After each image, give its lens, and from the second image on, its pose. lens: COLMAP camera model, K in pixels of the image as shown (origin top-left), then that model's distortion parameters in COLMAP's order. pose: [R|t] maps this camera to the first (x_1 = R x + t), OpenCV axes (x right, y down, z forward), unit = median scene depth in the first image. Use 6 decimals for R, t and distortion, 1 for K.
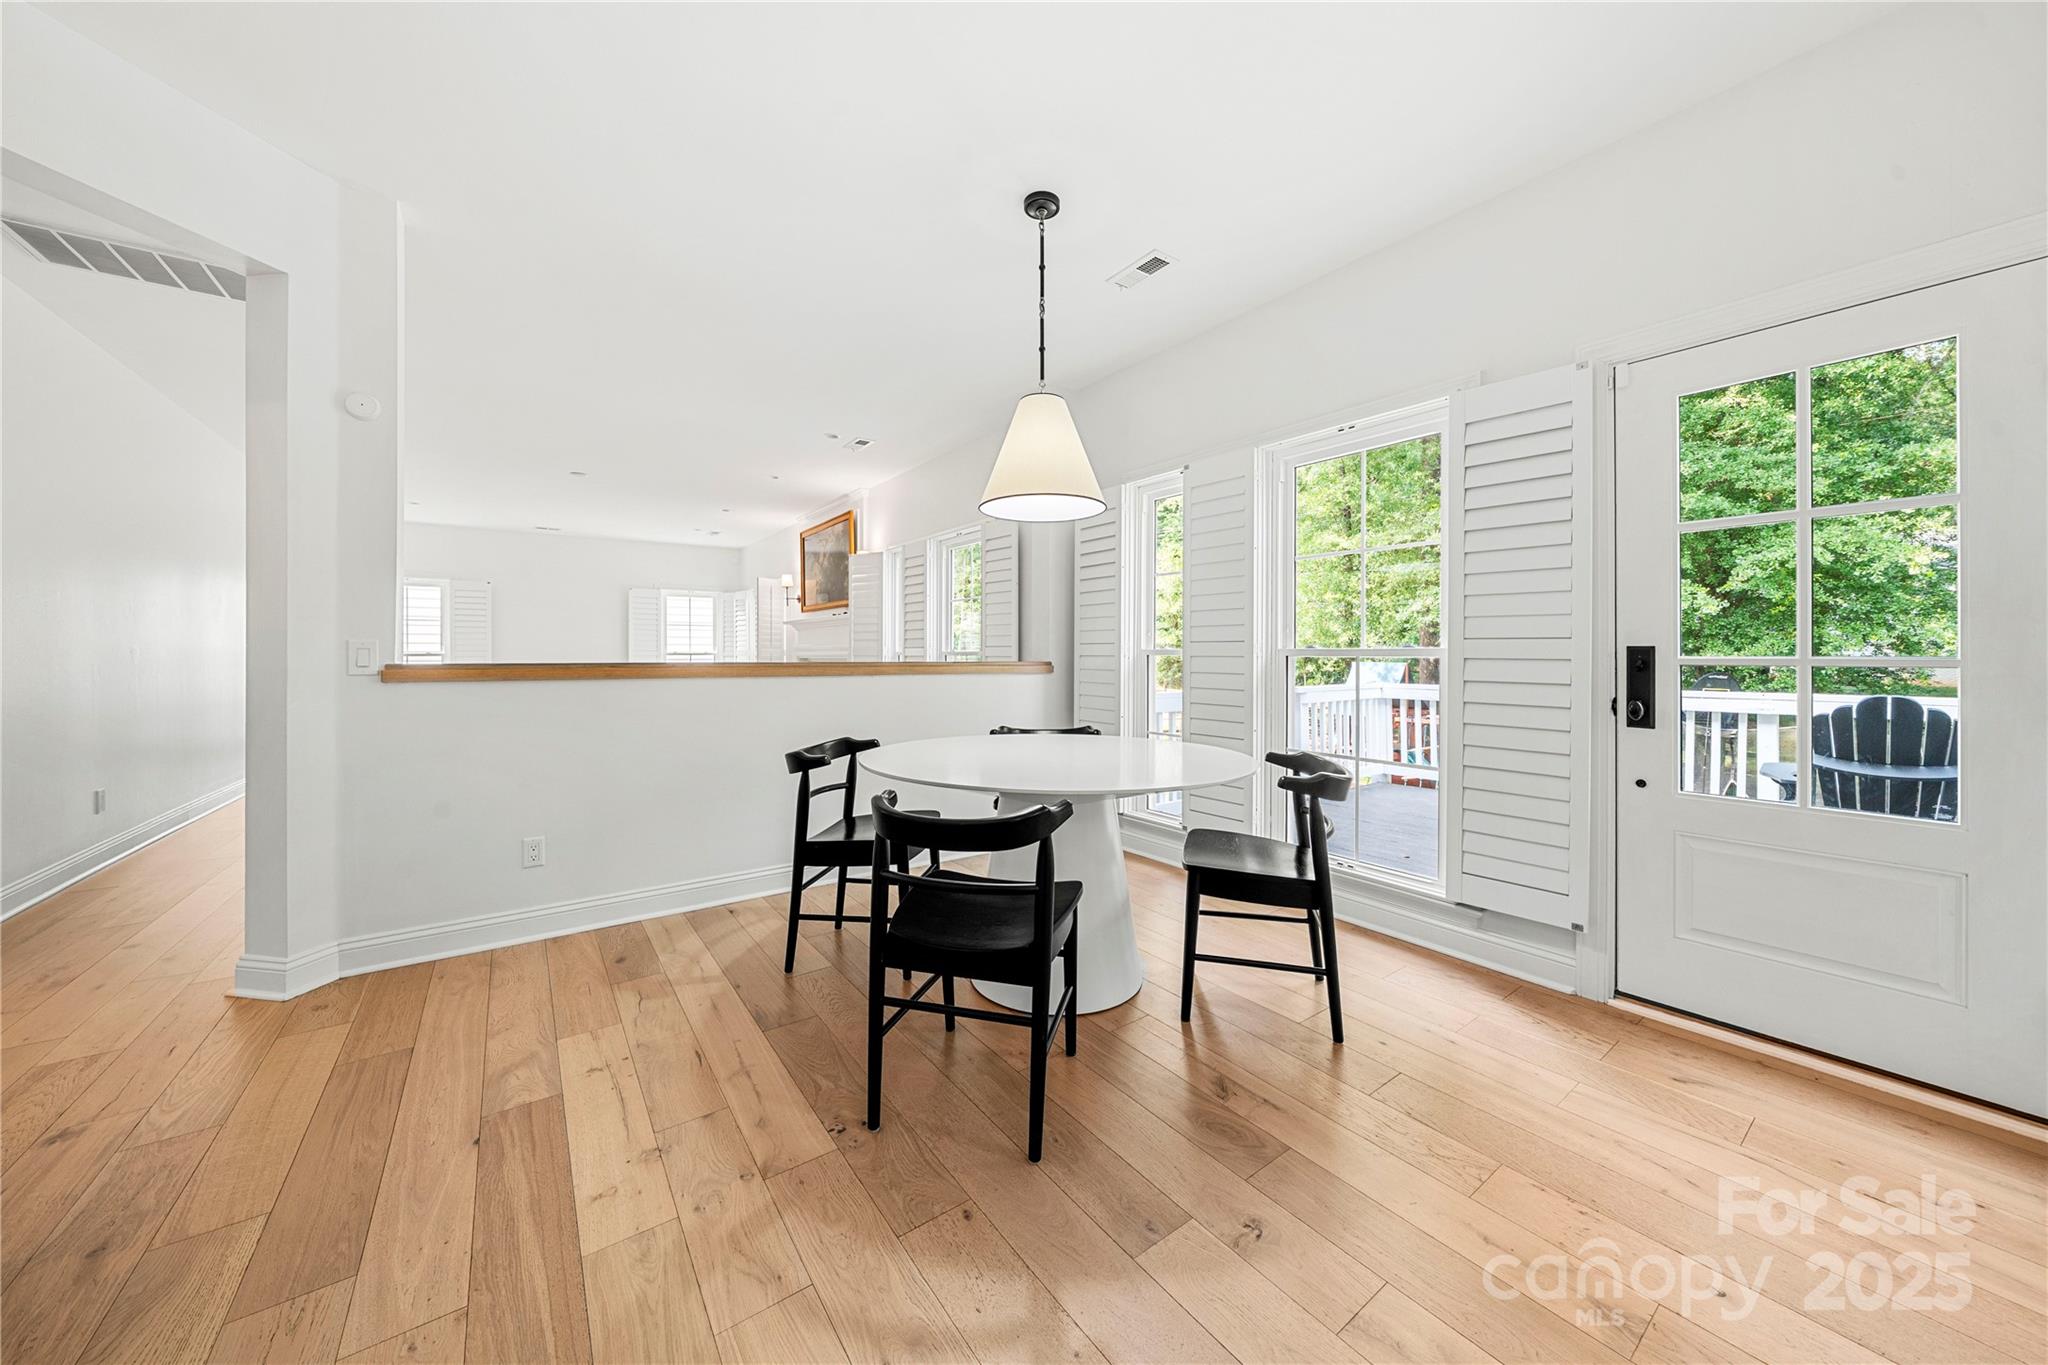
lens RADIAL K [[711.8, 0, 1029.1], [0, 711.8, 656.9], [0, 0, 1]] dist [-0.000954, -0.000027]
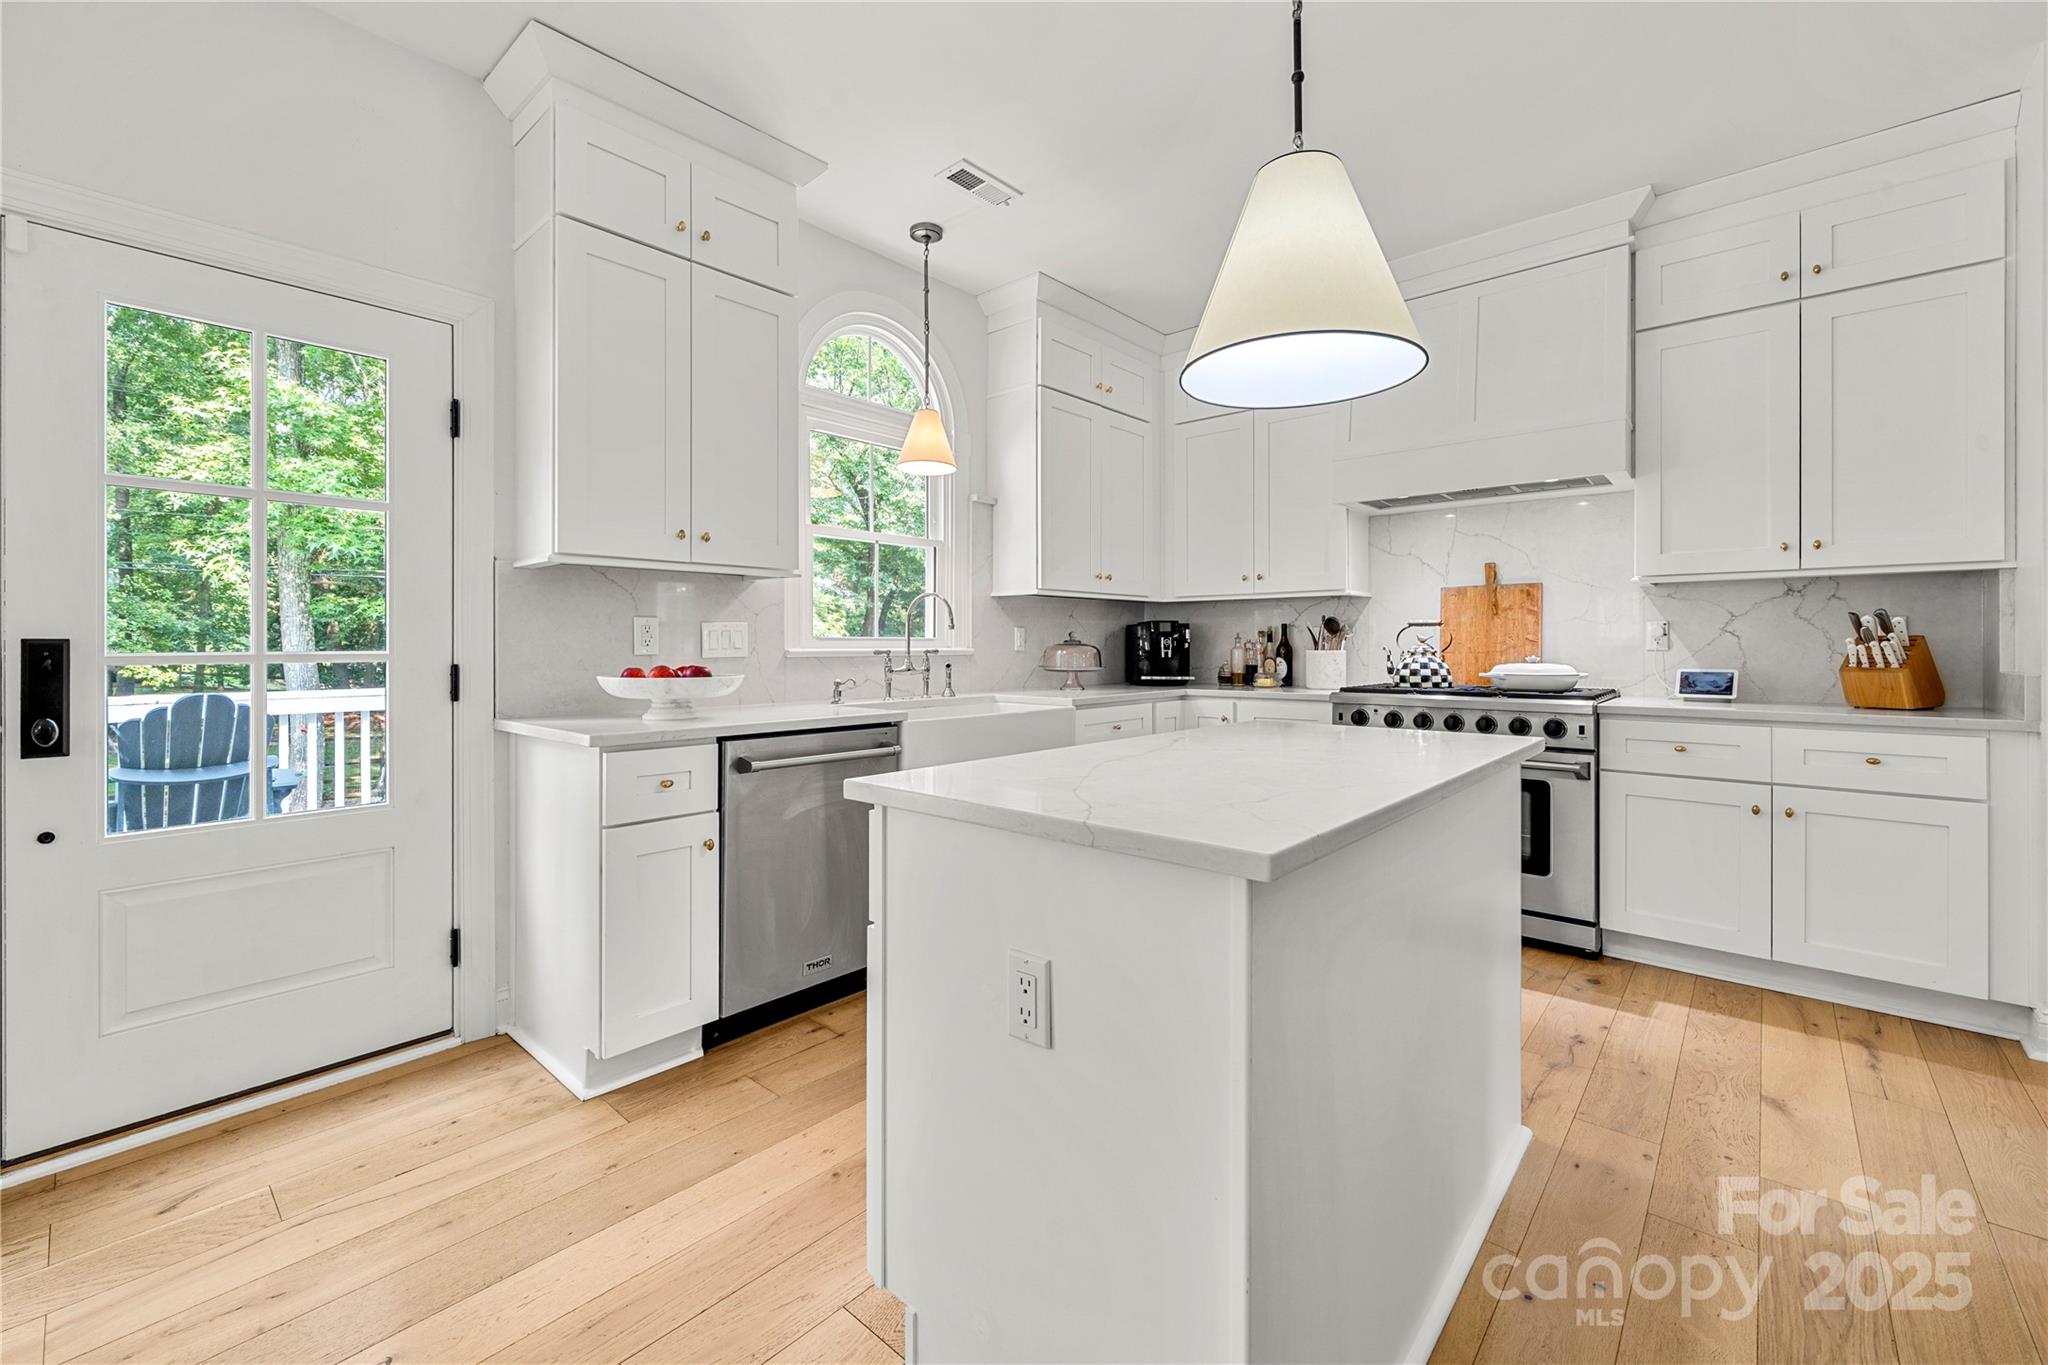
lens RADIAL K [[840.8, 0, 1019.9], [0, 840.8, 644.1], [0, 0, 1]] dist [0.001658, 0.000103]
pose [[-0.223536, 0.007749, 0.974665, -0.109380], [0.003419, 0.999968, -0.007166, 0.002133], [-0.974690, 0.001730, -0.223556, 0.206360]]
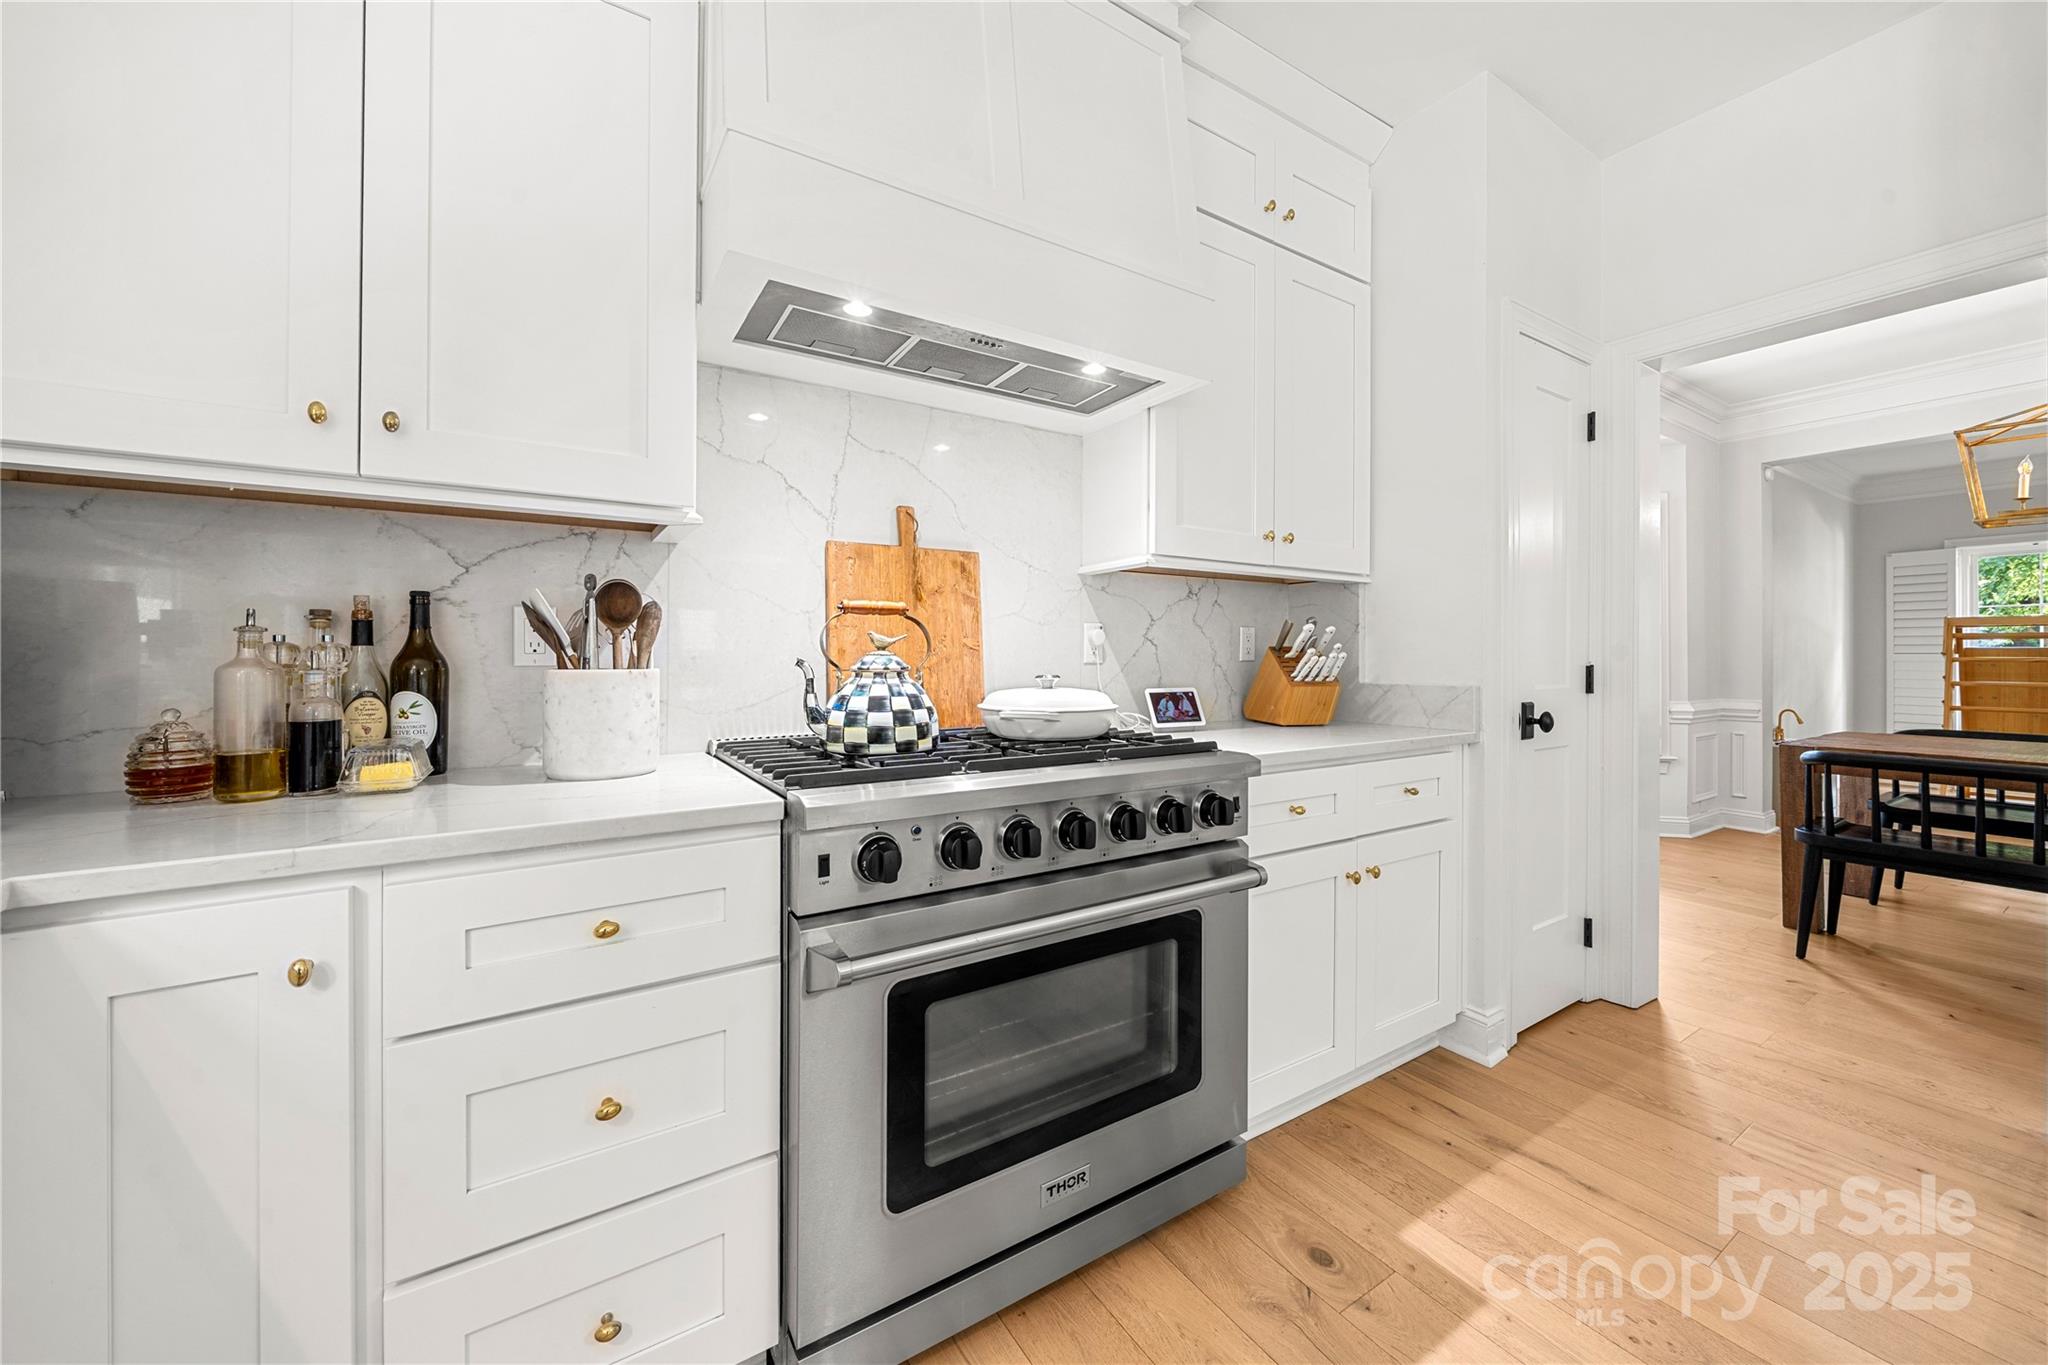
lens RADIAL K [[764.4, 0, 1019.1], [0, 764.4, 652.7], [0, 0, 1]] dist [-0.002820, -0.000286]
pose [[-0.998220, 0.002279, 0.059593, 0.919138], [0.002234, 0.999997, -0.000819, -0.005501], [-0.059595, -0.000685, -0.998222, -0.171831]]
